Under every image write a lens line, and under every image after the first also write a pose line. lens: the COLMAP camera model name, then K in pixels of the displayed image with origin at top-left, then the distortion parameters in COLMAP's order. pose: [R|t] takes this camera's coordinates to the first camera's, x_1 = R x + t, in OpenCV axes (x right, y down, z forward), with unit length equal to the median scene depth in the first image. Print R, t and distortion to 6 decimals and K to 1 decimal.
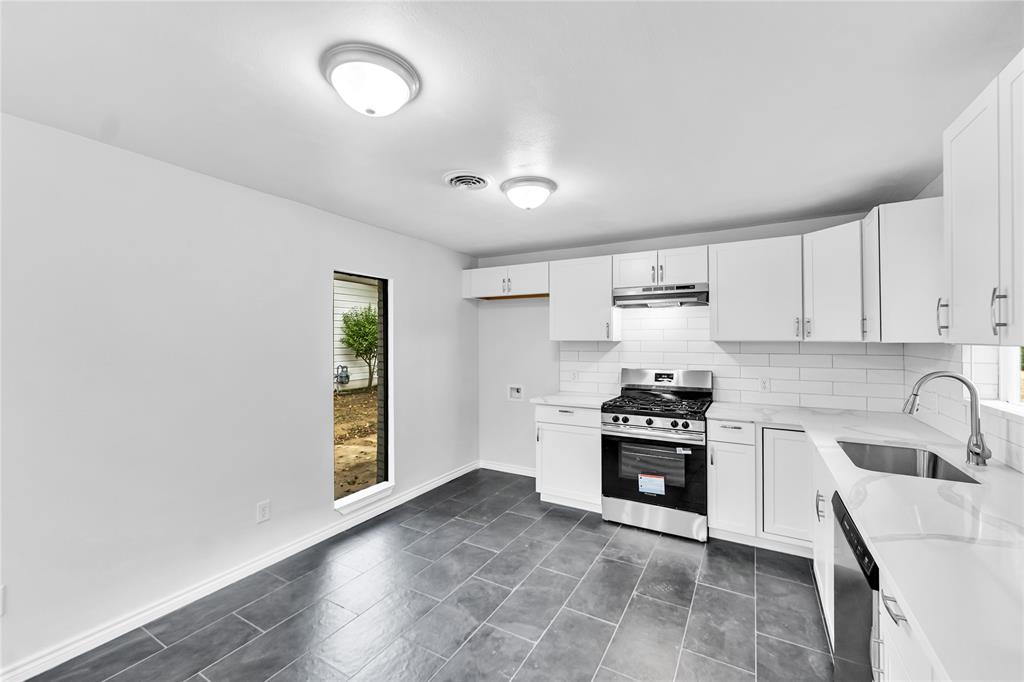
lens RADIAL K [[414.2, 0, 513.8], [0, 414.2, 338.9], [0, 0, 1]] dist [0.001087, -0.000190]
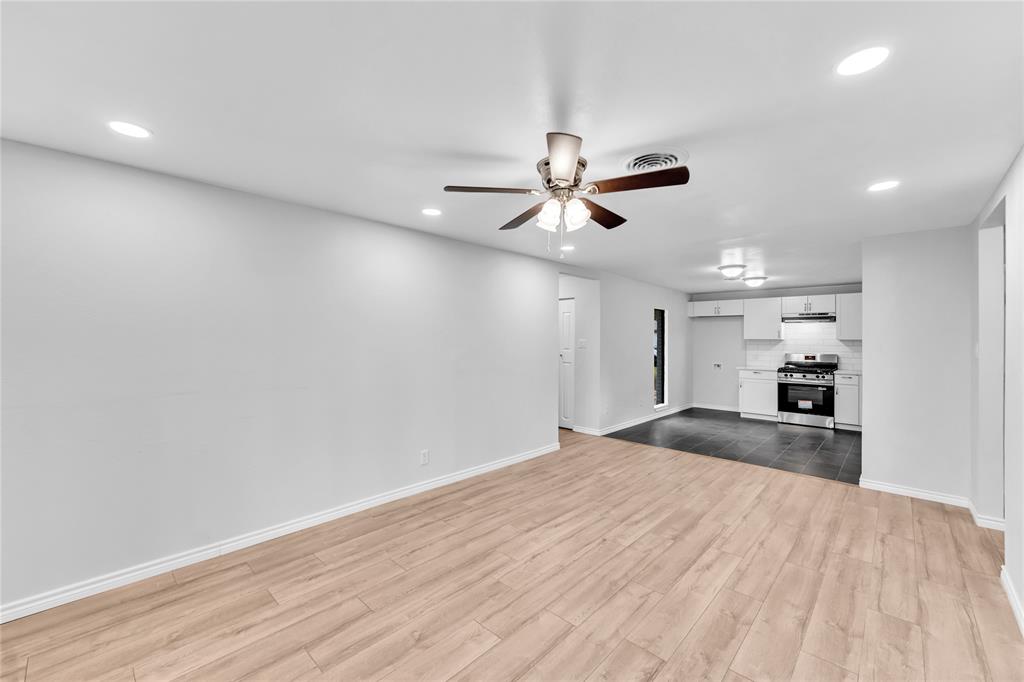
lens RADIAL K [[414.2, 0, 510.0], [0, 414.2, 338.6], [0, 0, 1]] dist [0.001087, -0.000190]
pose [[0.973114, 0.008309, -0.230173, -0.655335], [-0.008767, 0.999961, -0.000965, 0.016024], [0.230156, 0.002957, 0.973149, -1.431672]]
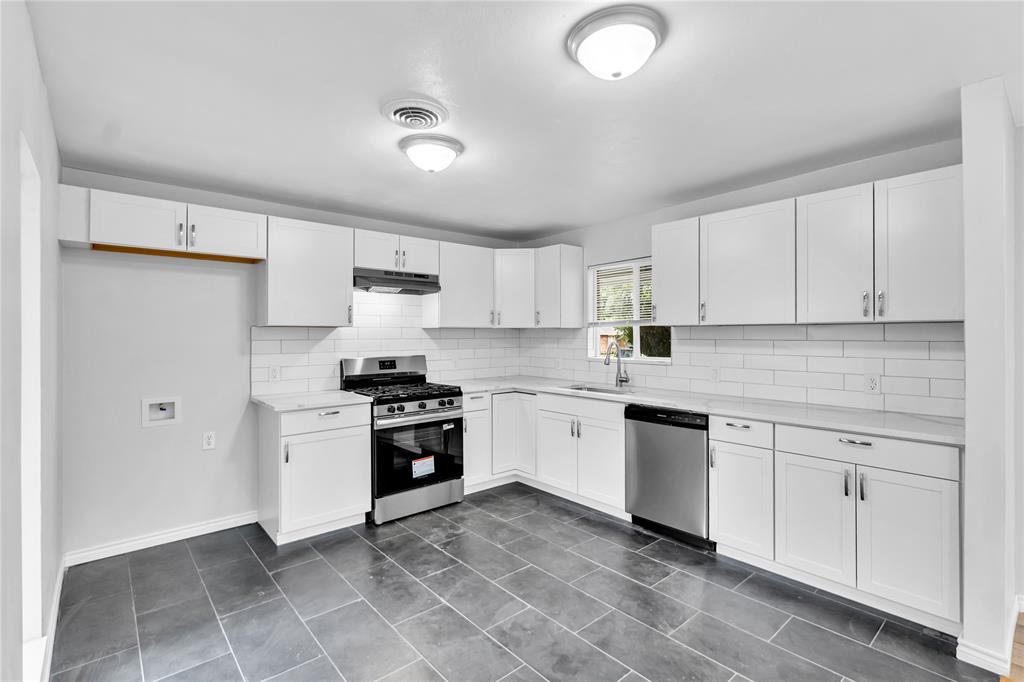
lens RADIAL K [[473.3, 0, 513.6], [0, 473.3, 336.8], [0, 0, 1]] dist [-0.001127, -0.000605]
pose [[0.327238, -0.002231, 0.944939, -0.658658], [0.001500, 0.999997, 0.001842, 0.028206], [-0.944941, 0.000815, 0.327240, 0.388676]]
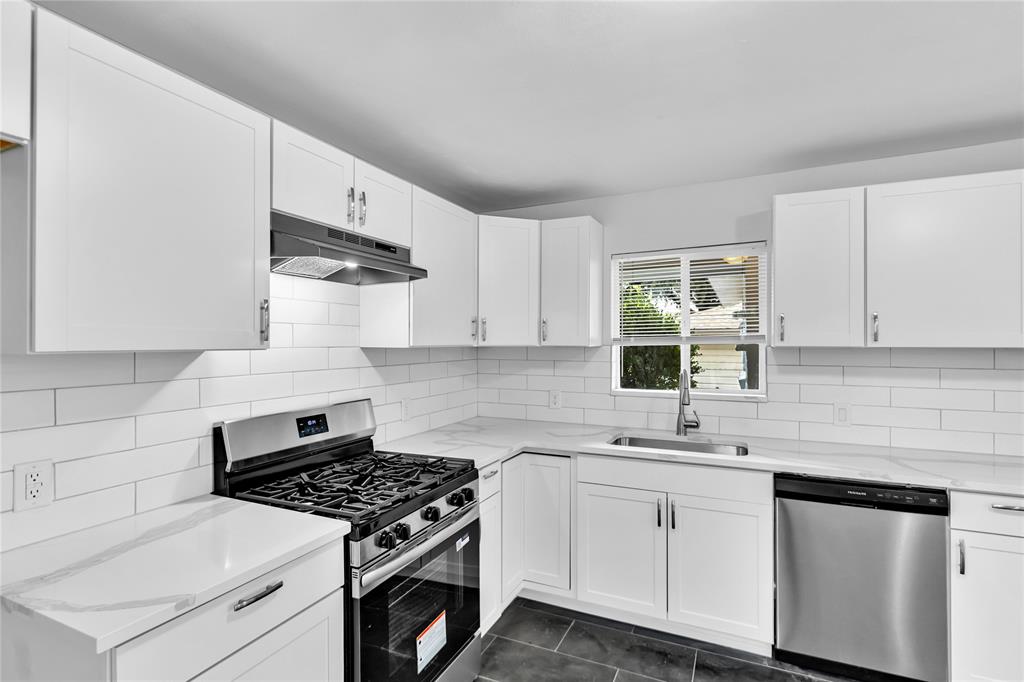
lens RADIAL K [[500.0, 0, 508.2], [0, 500.0, 341.5], [0, 0, 1]] dist [-0.002522, 0.000521]
pose [[-0.090278, 0.002658, 0.995913, -0.250873], [0.001043, 0.999996, -0.002574, -0.001031], [-0.995916, 0.000806, -0.090281, 0.913720]]
